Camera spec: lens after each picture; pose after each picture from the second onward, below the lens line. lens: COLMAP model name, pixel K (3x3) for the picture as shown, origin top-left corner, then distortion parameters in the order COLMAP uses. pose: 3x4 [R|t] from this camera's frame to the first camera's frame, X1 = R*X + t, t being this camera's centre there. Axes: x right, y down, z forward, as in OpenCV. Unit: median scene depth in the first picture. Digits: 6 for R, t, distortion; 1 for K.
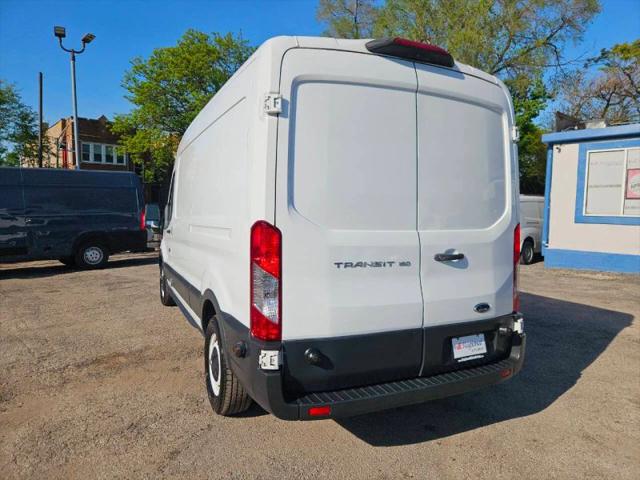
lens RADIAL K [[428.5, 0, 320.5], [0, 428.5, 234.0], [0, 0, 1]] dist [0.061680, -0.047037]
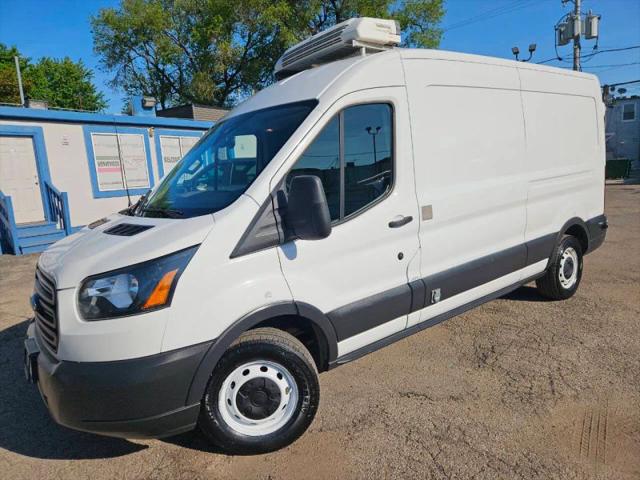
lens RADIAL K [[428.5, 0, 316.4], [0, 428.5, 242.4], [0, 0, 1]] dist [0.061680, -0.047037]
pose [[-0.229332, -0.156841, 0.960629, -0.591947], [0.120724, 0.974728, 0.187964, -0.057013], [-0.965832, 0.159077, -0.204602, 0.696784]]
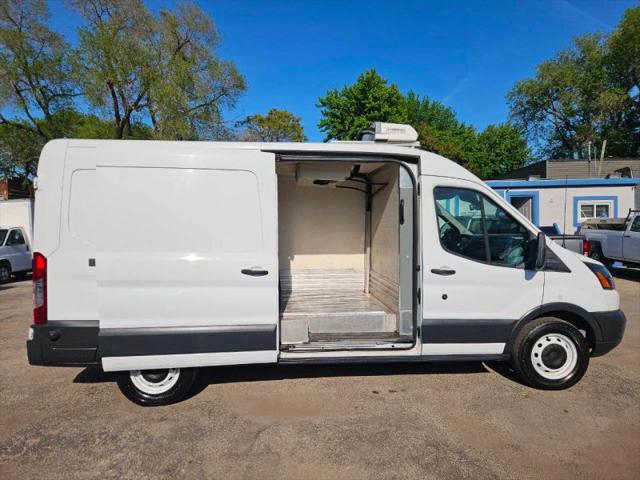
lens RADIAL K [[428.5, 0, 315.2], [0, 428.5, 244.3], [0, 0, 1]] dist [0.061680, -0.047037]
pose [[0.696497, -0.041466, 0.716361, -0.941416], [0.067808, 0.997665, -0.008180, 0.010414], [-0.714349, 0.054272, 0.697682, -0.363080]]
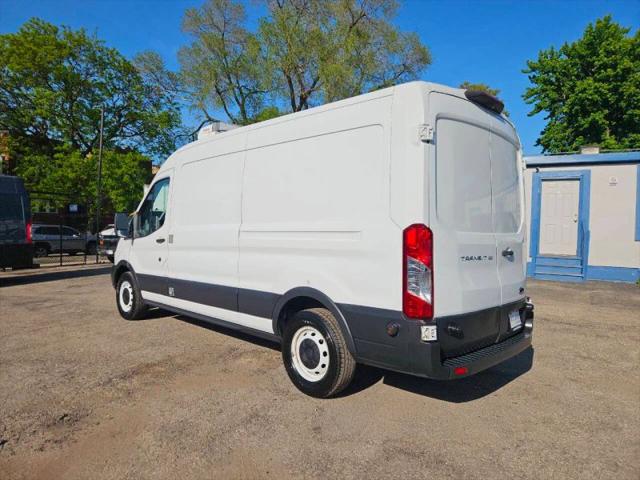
lens RADIAL K [[428.5, 0, 312.7], [0, 428.5, 233.6], [0, 0, 1]] dist [0.061680, -0.047037]
pose [[0.942680, 0.002808, 0.333685, -0.329996], [0.009534, 0.999330, -0.035344, 0.015256], [-0.333561, 0.036499, 0.942022, -0.035933]]
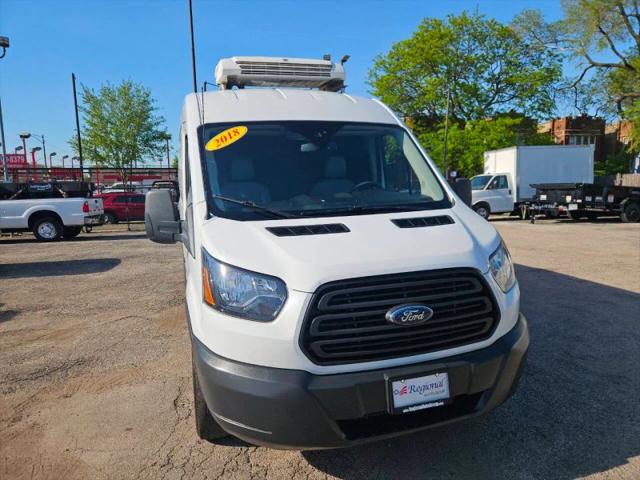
lens RADIAL K [[428.5, 0, 317.8], [0, 428.5, 239.2], [0, 0, 1]] dist [0.061680, -0.047037]
pose [[0.862726, 0.036673, -0.504340, 0.178864], [-0.004969, 0.997933, 0.064064, 0.032354], [0.505647, -0.052763, 0.861125, -0.464225]]
